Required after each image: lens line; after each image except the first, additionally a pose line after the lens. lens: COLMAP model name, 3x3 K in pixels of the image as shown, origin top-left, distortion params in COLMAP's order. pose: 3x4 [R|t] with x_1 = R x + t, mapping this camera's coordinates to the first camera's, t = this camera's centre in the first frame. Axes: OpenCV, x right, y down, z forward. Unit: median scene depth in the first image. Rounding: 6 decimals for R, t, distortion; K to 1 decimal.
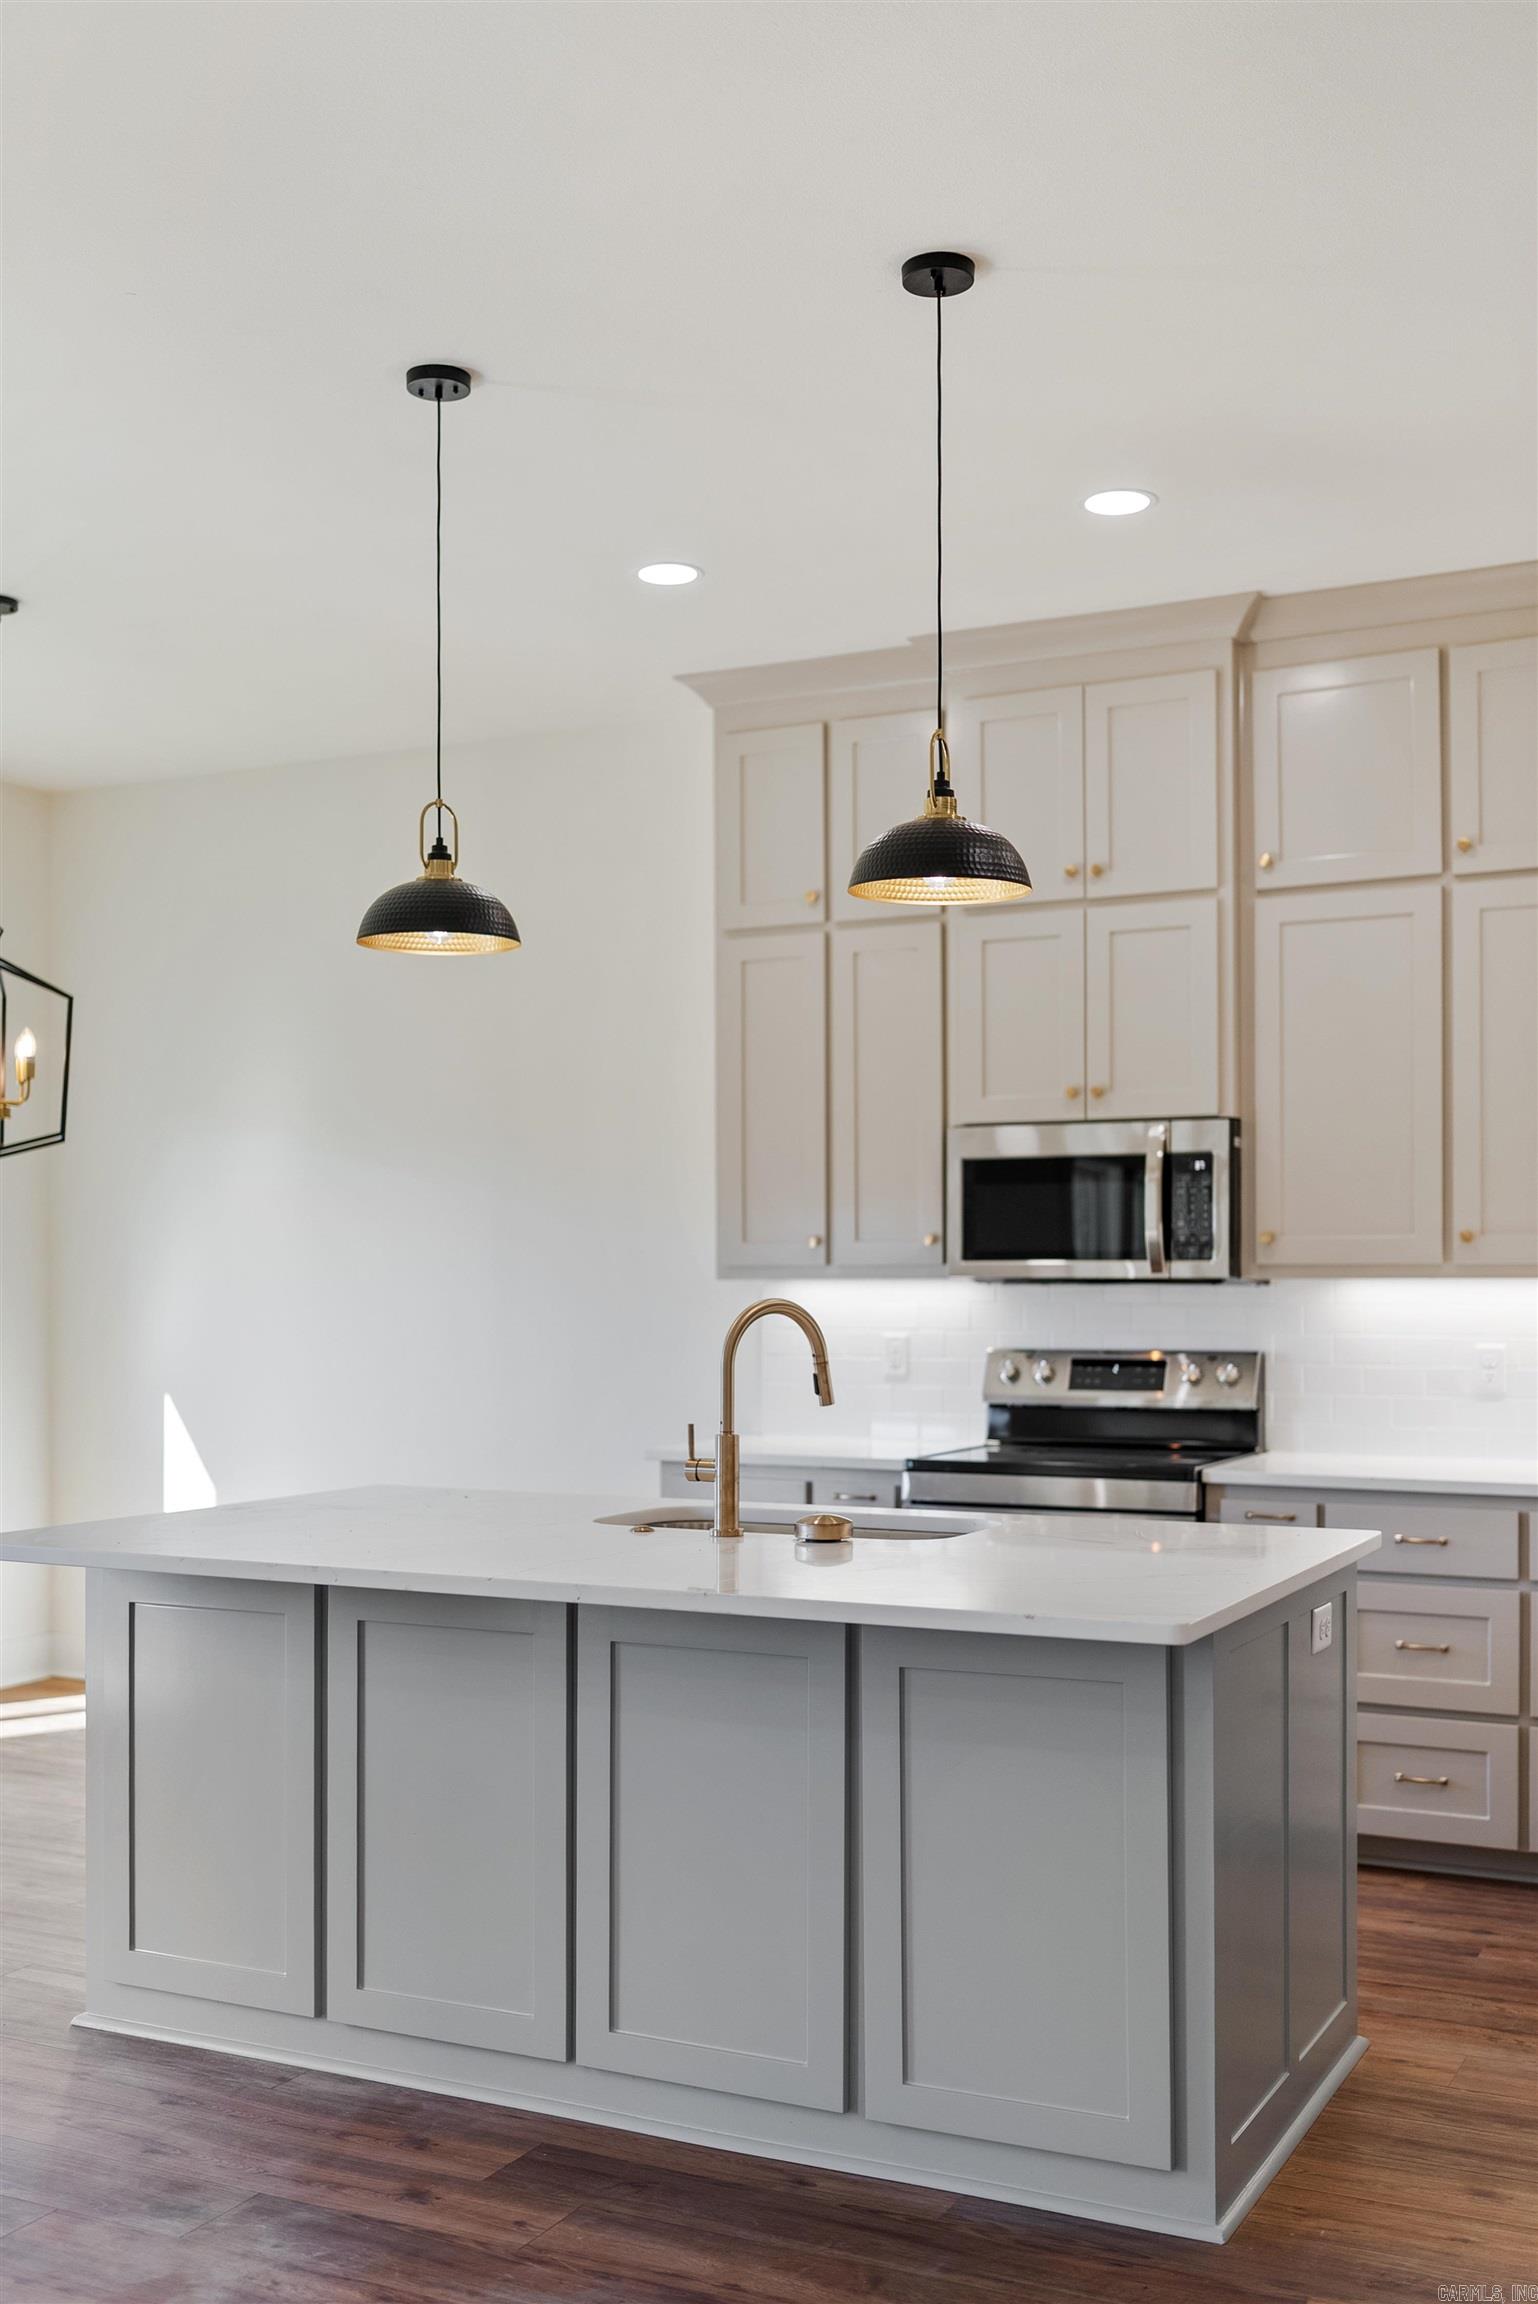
lens RADIAL K [[2382.0, 0, 666.8], [0, 2382.0, 1230.6], [0, 0, 1]] dist [-0.005843, 0.001489]
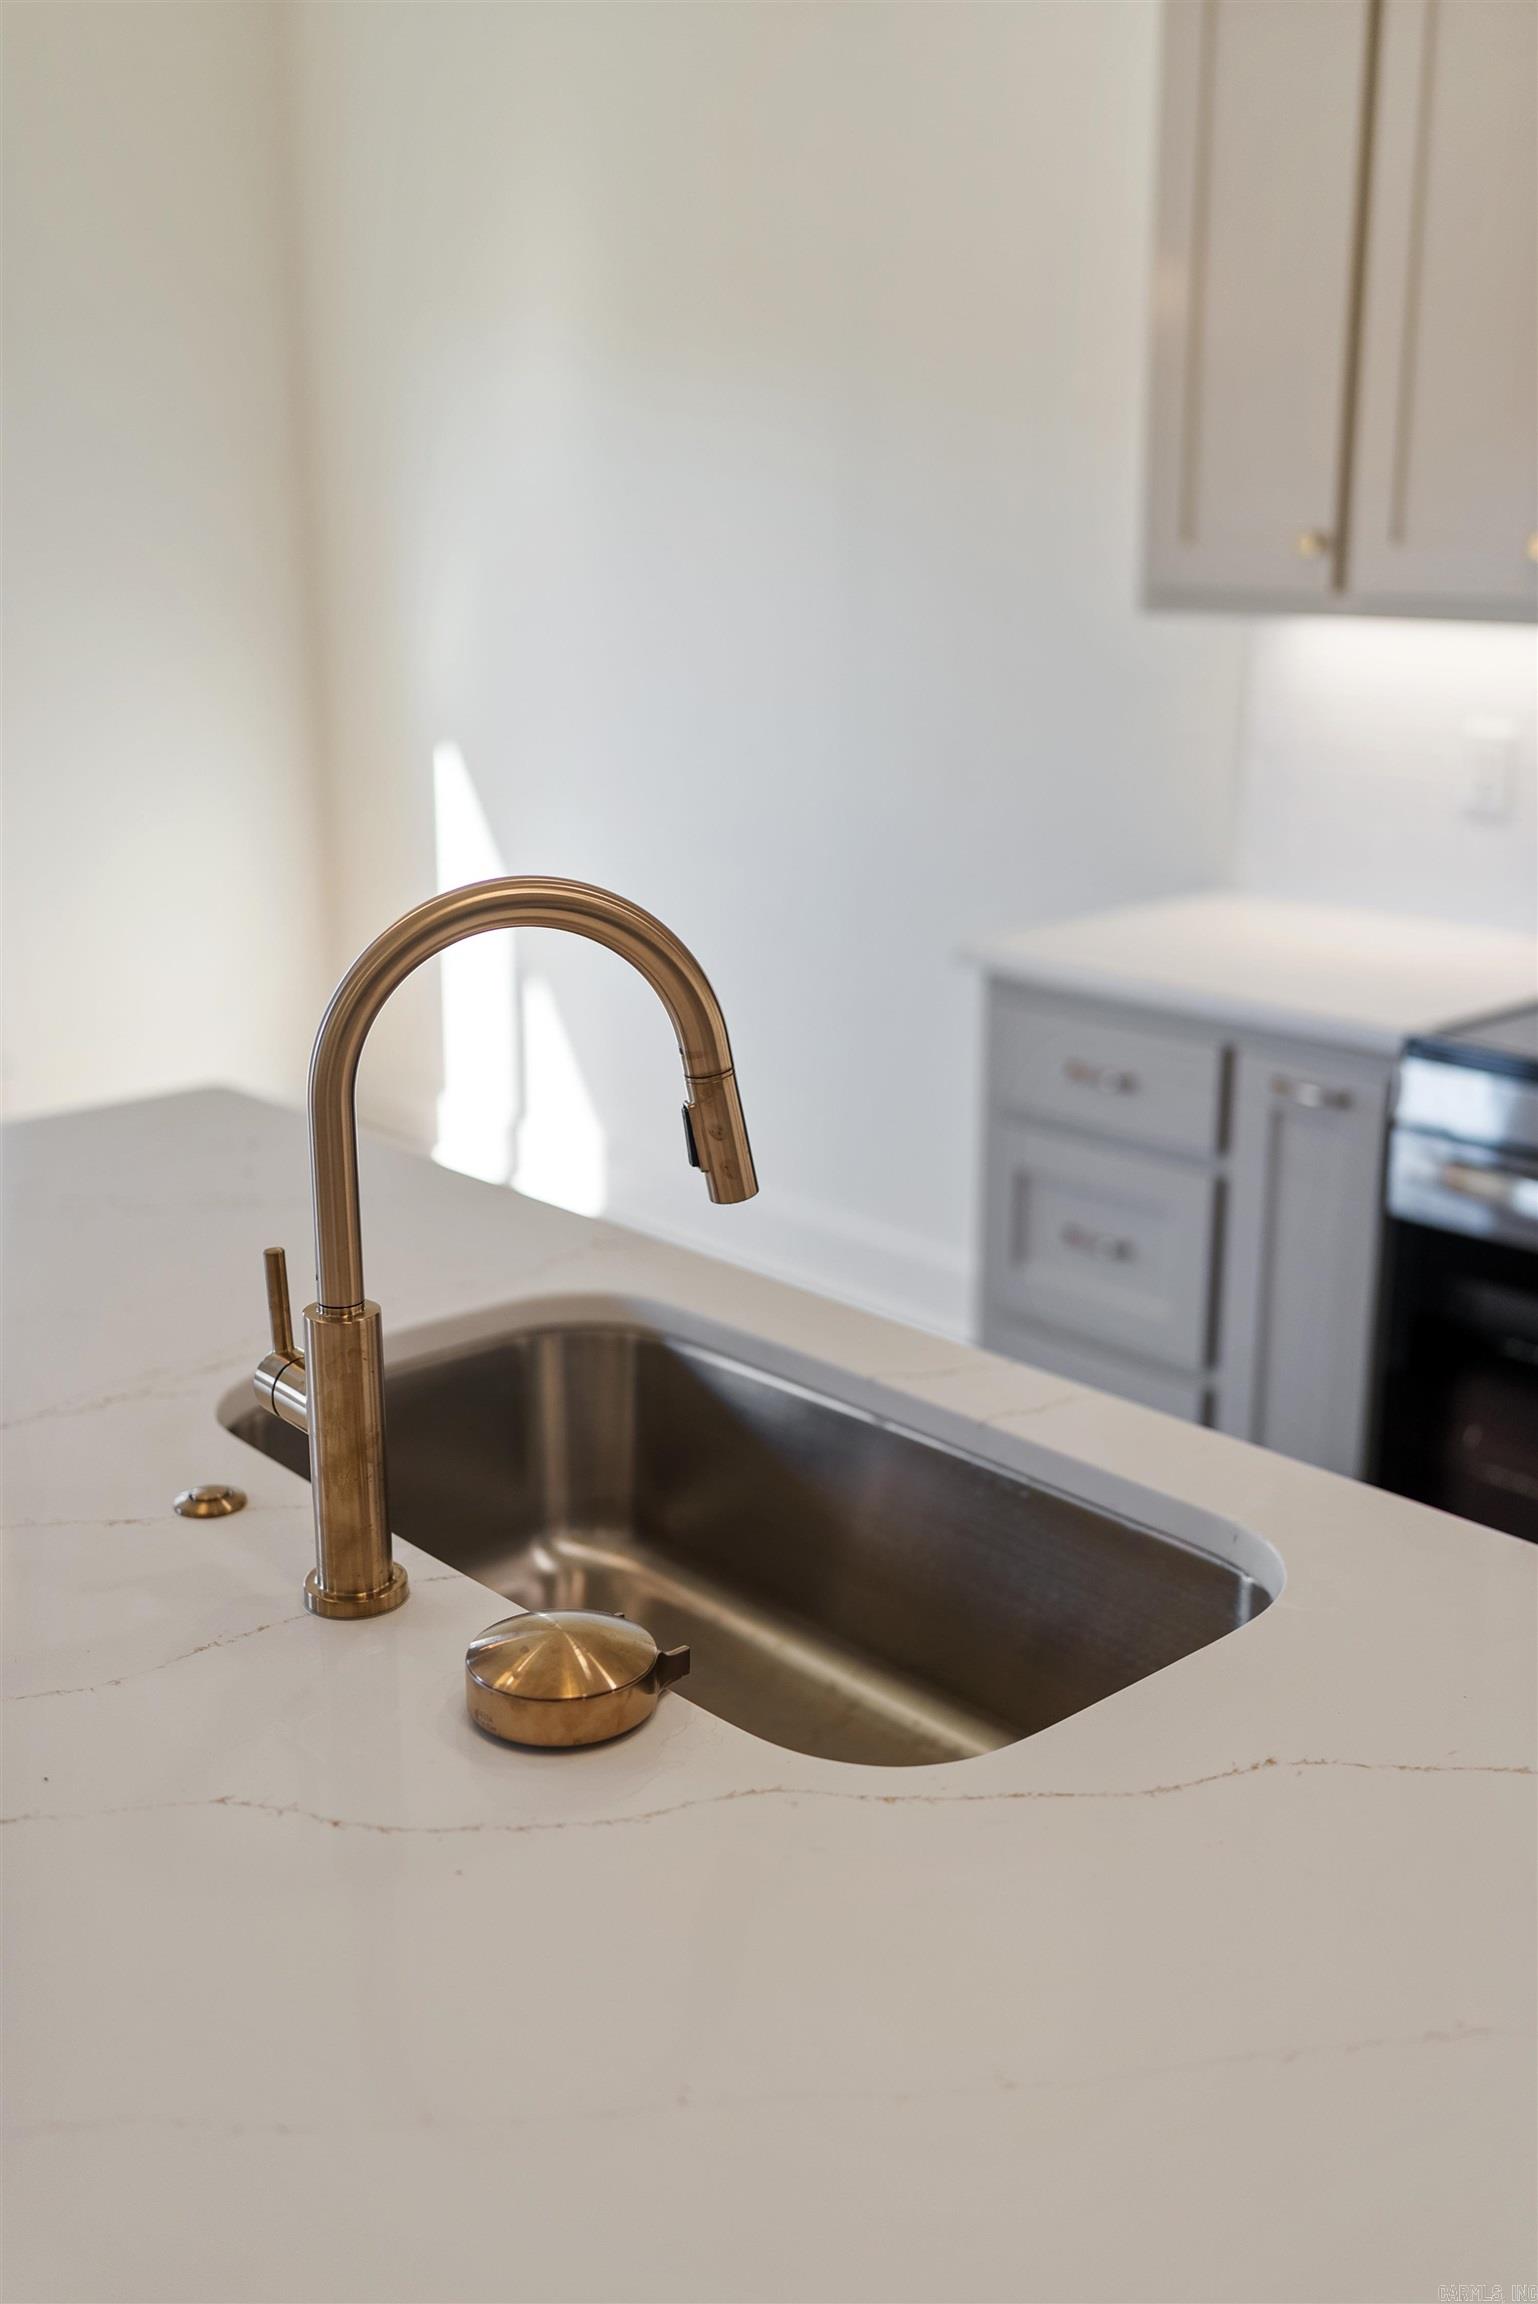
lens RADIAL K [[2378.3, 0, 769.0], [0, 2378.3, 1152.0], [0, 0, 1]] dist [0.005467, 0.003353]
pose [[0.953369, 0.085785, -0.289360, 0.162916], [0.000014, 0.958741, 0.284281, -0.022849], [0.301808, -0.271028, 0.914032, 0.715660]]
